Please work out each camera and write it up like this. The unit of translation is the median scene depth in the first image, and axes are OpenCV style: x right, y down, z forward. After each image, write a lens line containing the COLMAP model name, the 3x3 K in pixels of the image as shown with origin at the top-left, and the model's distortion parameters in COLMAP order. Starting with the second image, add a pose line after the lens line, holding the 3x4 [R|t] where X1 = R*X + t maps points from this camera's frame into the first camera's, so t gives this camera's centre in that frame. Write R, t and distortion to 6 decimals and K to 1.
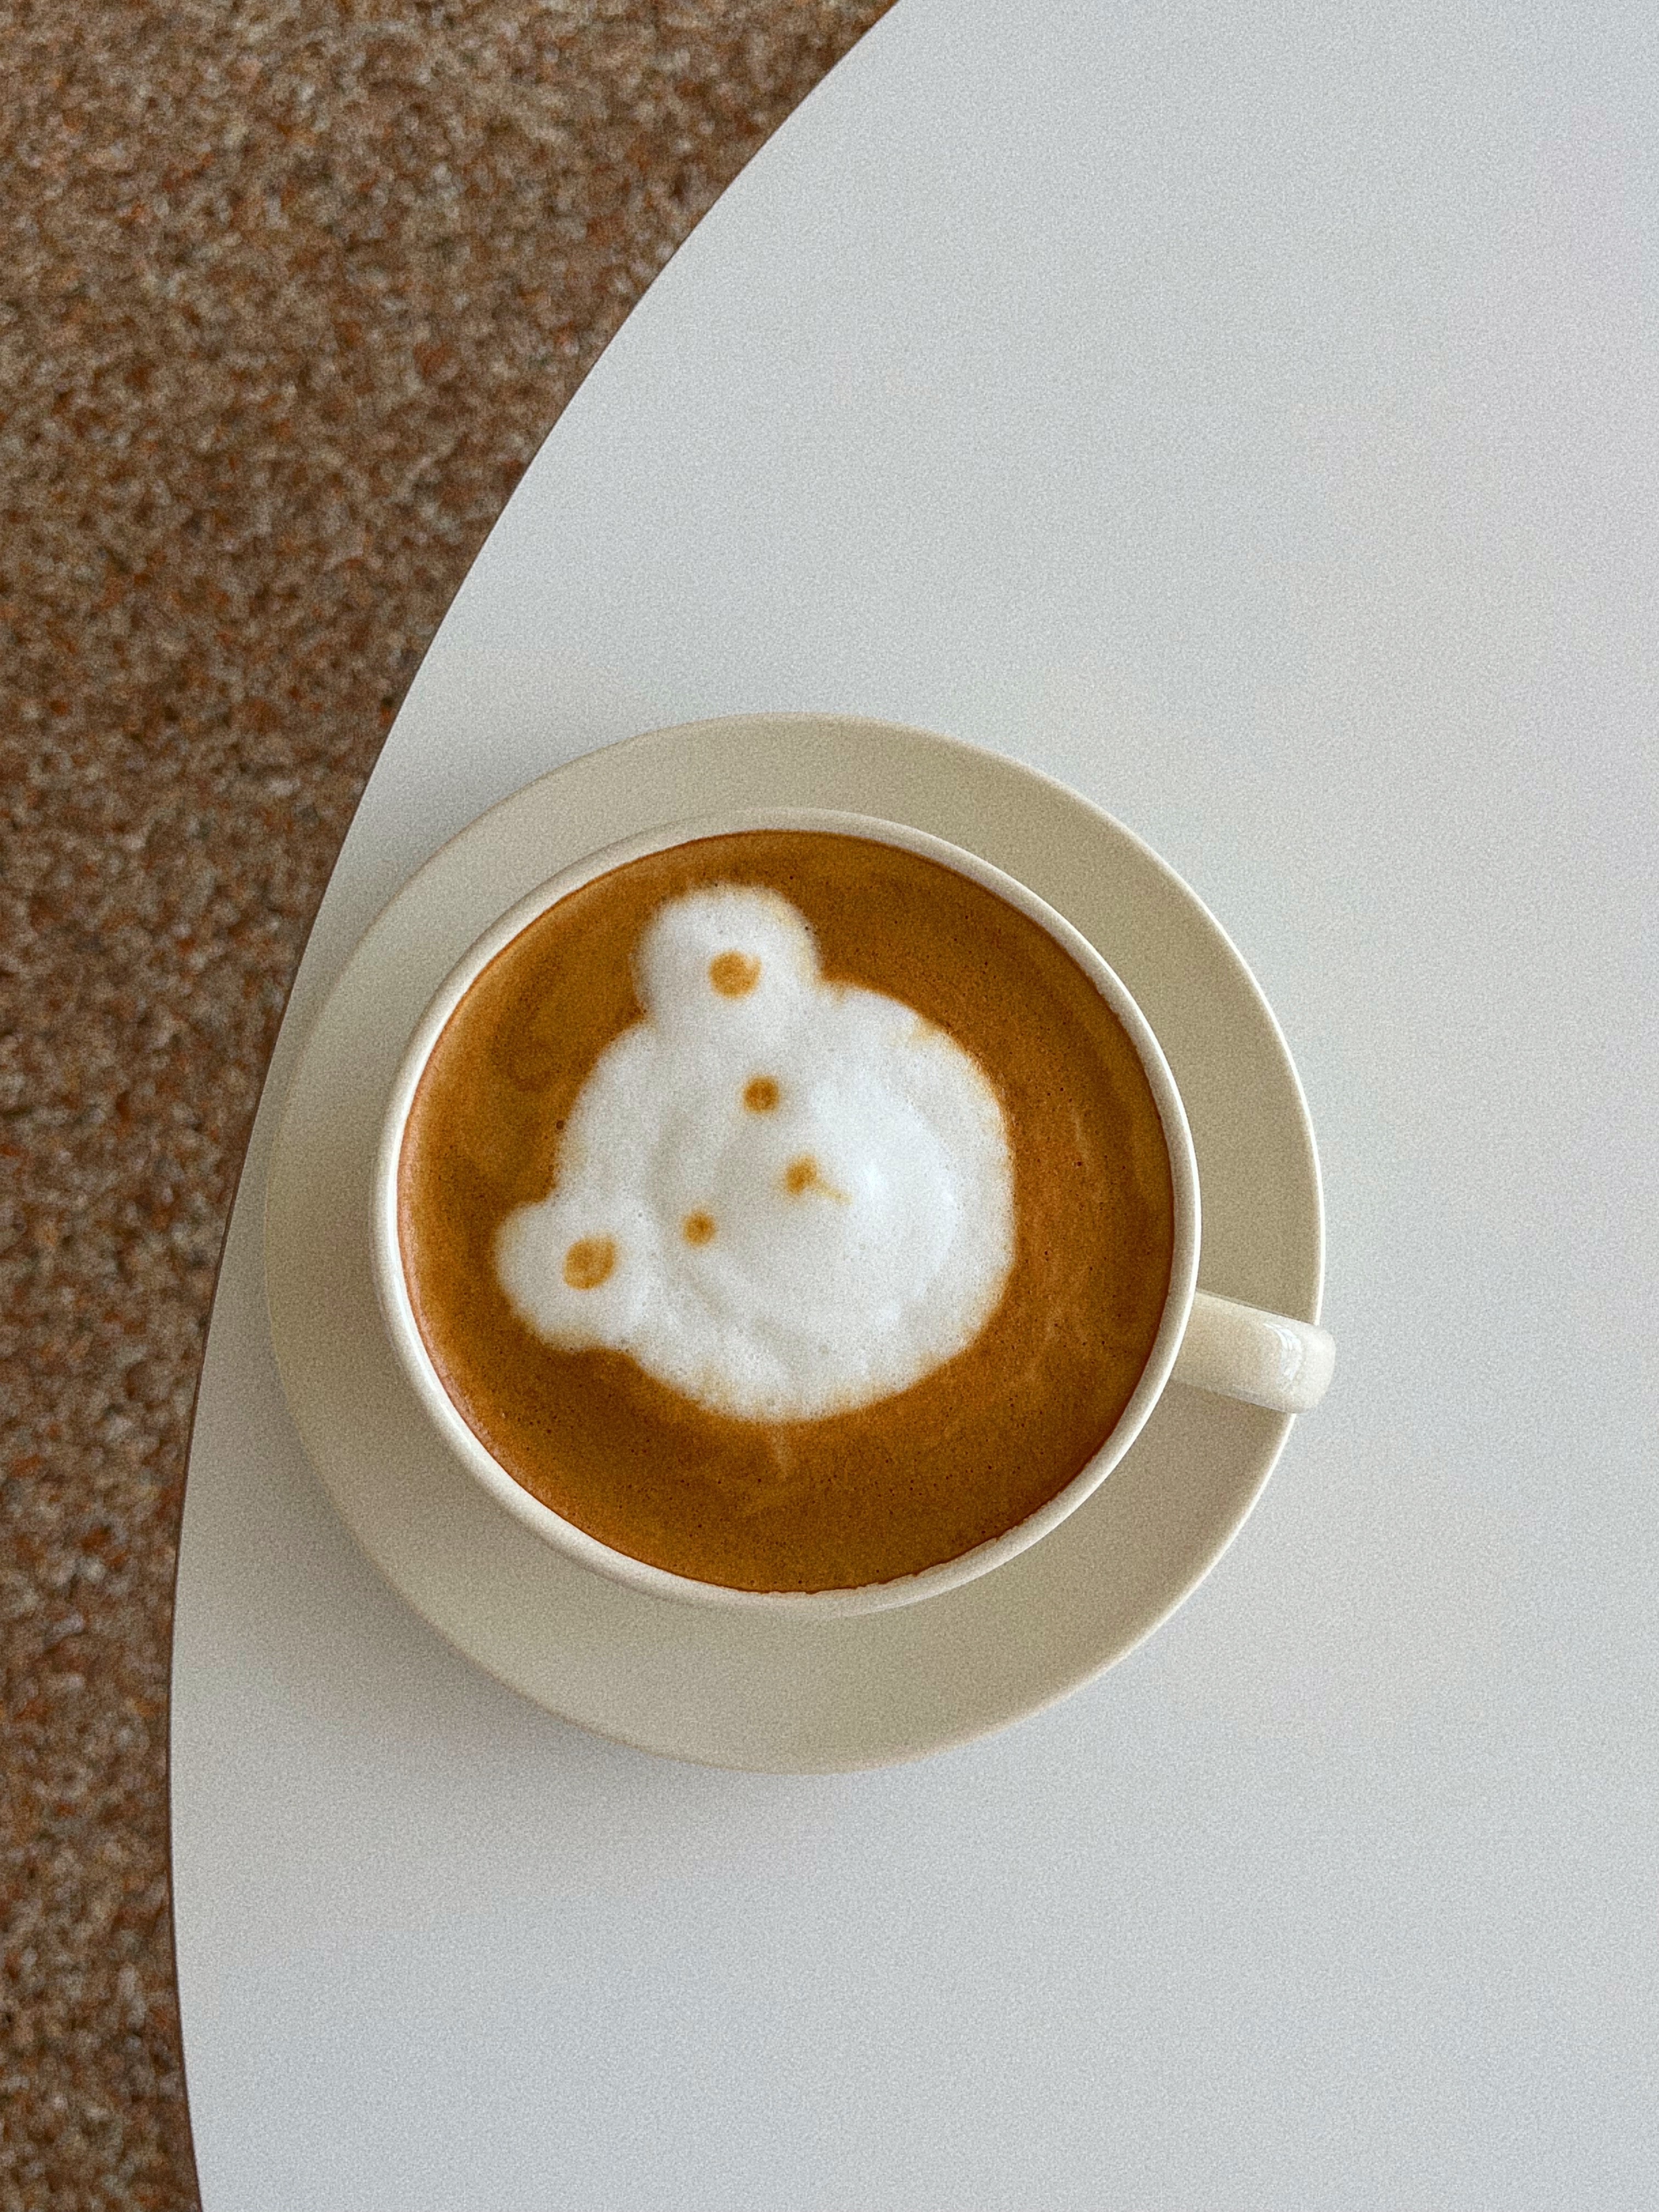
lens RADIAL K [[2312.9, 0, 829.5], [0, 2312.9, 1106.0], [0, 0, 1]] dist [-0.000379, -0.001847]
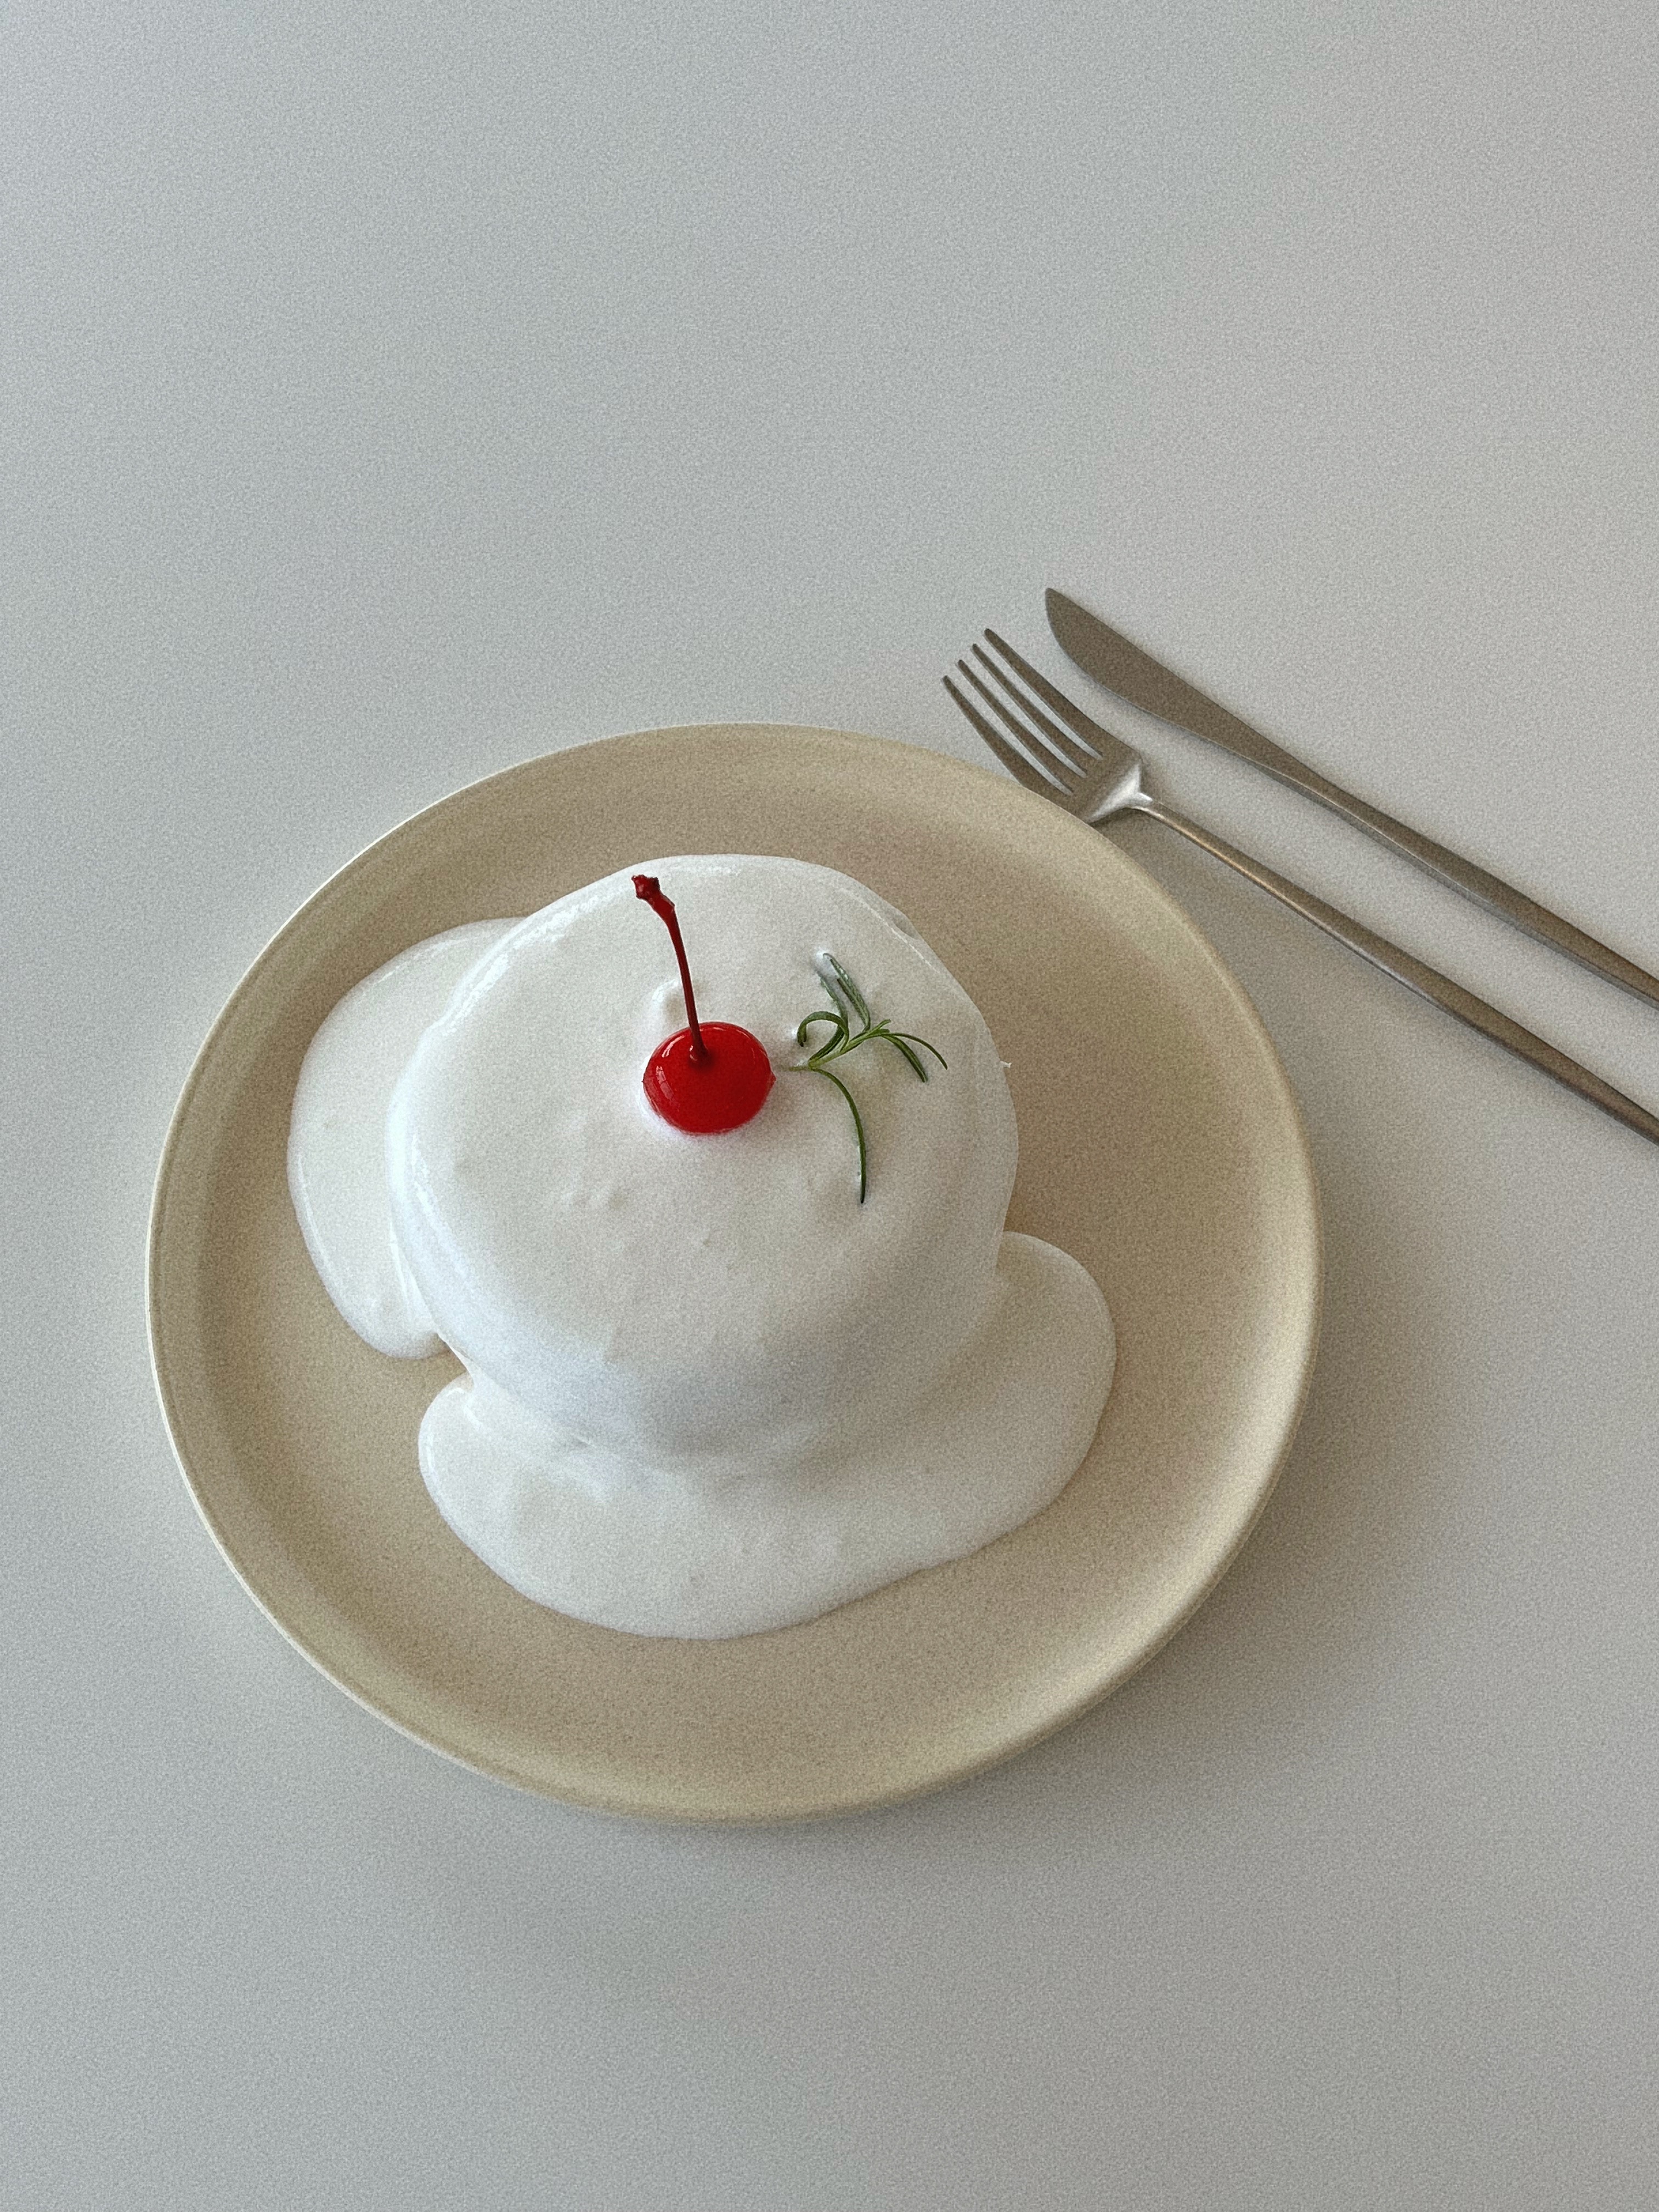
lens RADIAL K [[2312.9, 0, 829.5], [0, 2312.9, 1106.0], [0, 0, 1]] dist [-0.000379, -0.001847]
pose [[1.000000, -0.000339, 0.000816, 0.300269], [0.000339, 1.000000, 0.000010, 0.000045], [-0.000816, -0.000010, 1.000000, -0.000139]]
